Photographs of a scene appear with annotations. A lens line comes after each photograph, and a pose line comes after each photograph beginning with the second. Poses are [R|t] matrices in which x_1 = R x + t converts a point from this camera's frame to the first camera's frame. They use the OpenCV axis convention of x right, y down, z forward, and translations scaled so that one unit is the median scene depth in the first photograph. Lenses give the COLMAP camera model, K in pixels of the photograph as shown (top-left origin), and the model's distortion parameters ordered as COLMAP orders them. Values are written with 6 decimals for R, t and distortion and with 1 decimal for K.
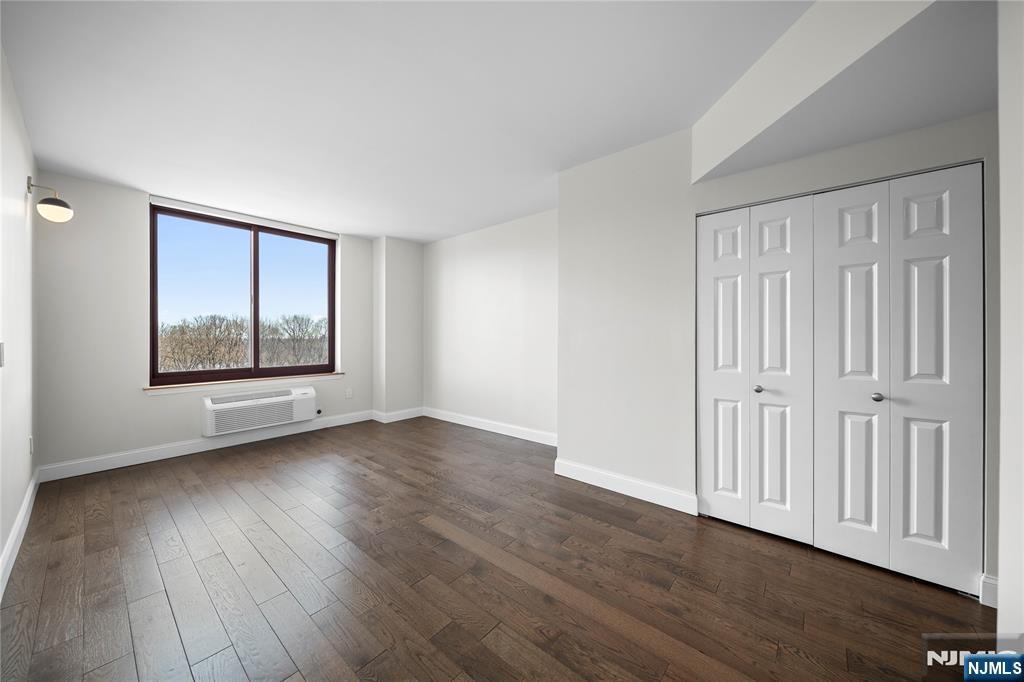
lens RADIAL K [[362.6, 0, 507.9], [0, 362.6, 340.6], [0, 0, 1]] dist [-0.001334, -0.000957]
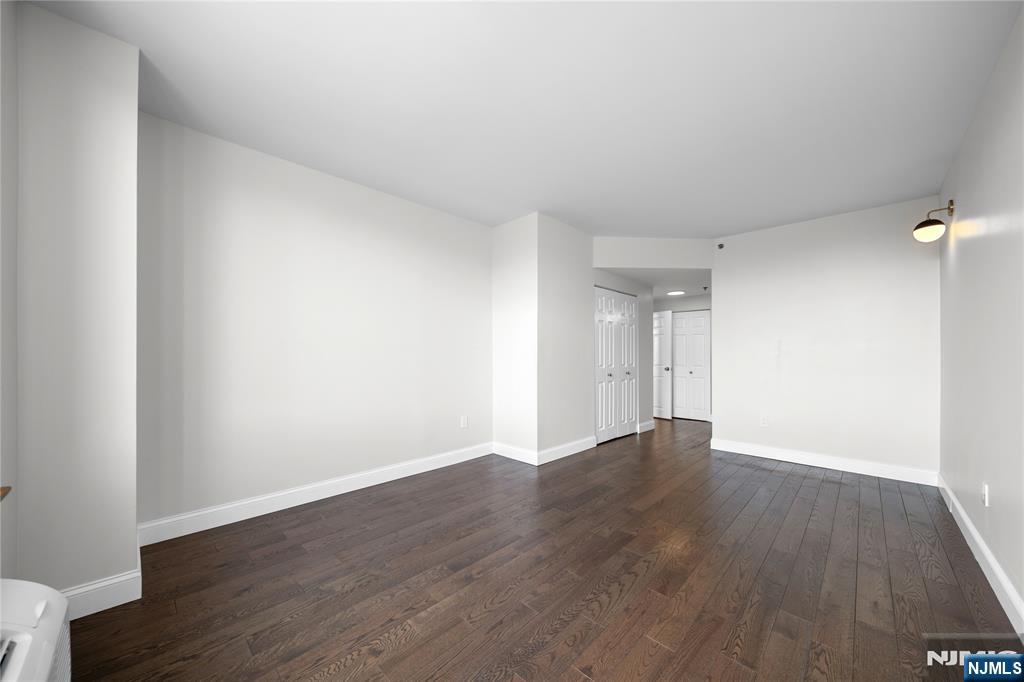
lens RADIAL K [[362.6, 0, 516.5], [0, 362.6, 346.5], [0, 0, 1]] dist [-0.001334, -0.000957]
pose [[0.048494, 0.022813, 0.998563, -0.892391], [0.009560, 0.999683, -0.023303, 0.004711], [-0.998778, 0.010676, 0.048260, 0.845895]]
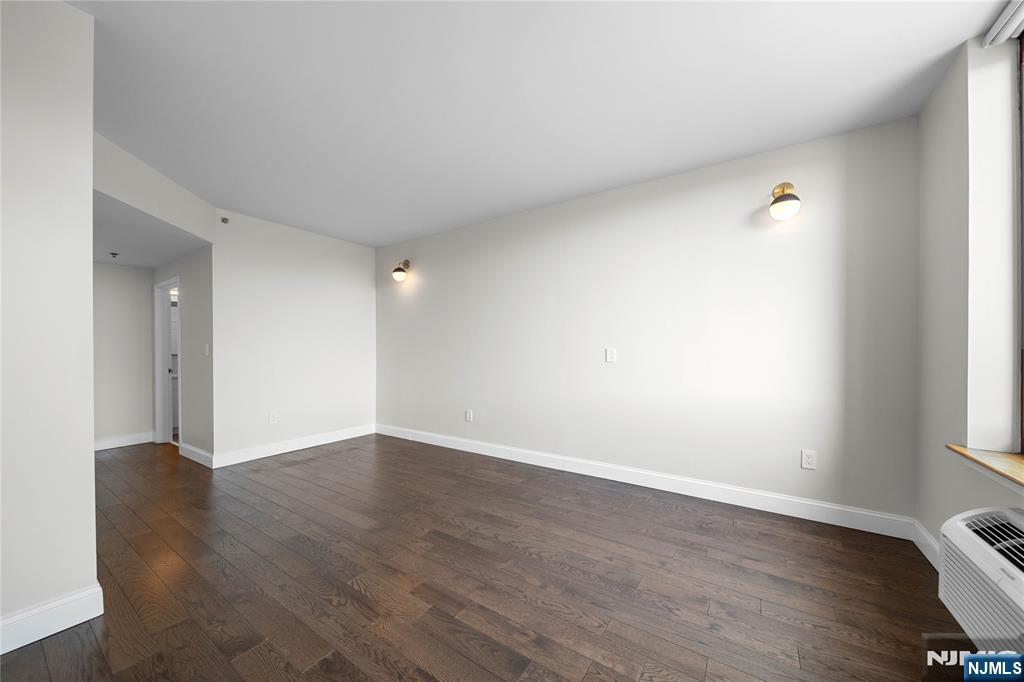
lens RADIAL K [[362.6, 0, 508.8], [0, 362.6, 344.1], [0, 0, 1]] dist [-0.001334, -0.000957]
pose [[-0.992726, -0.001416, -0.120387, -0.312719], [-0.000977, 0.999993, -0.003707, -0.005544], [0.120391, -0.003562, -0.992720, 1.318930]]
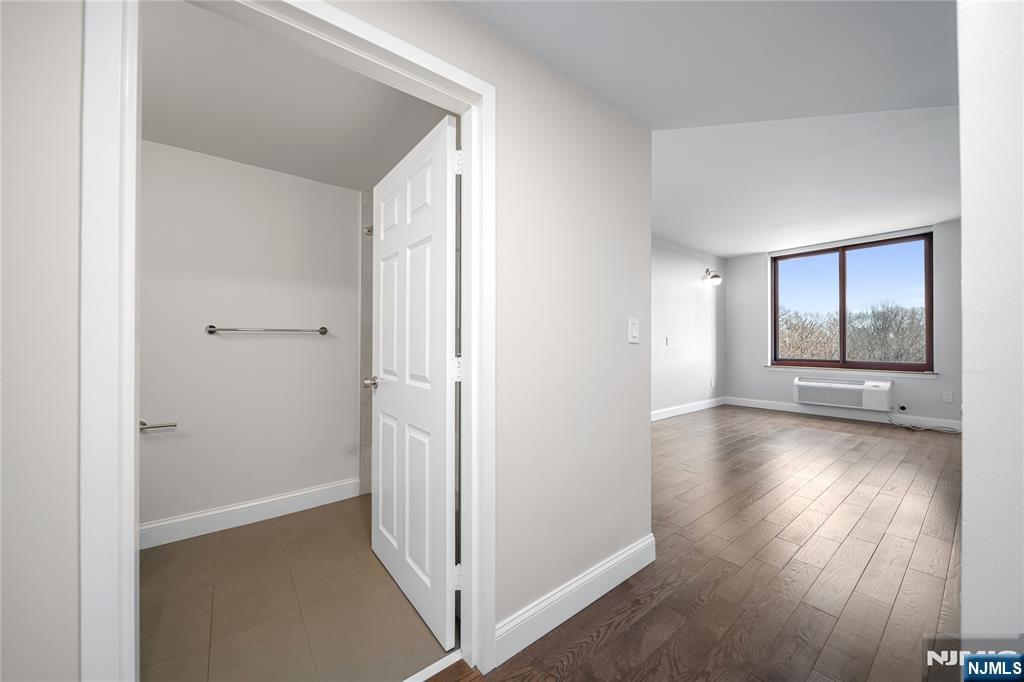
lens RADIAL K [[362.6, 0, 522.0], [0, 362.6, 335.7], [0, 0, 1]] dist [-0.001334, -0.000957]
pose [[-0.204287, -0.014807, -0.978799, 0.864385], [-0.010897, 0.999858, -0.012851, 0.021516], [0.978850, 0.008041, -0.204419, 0.196564]]
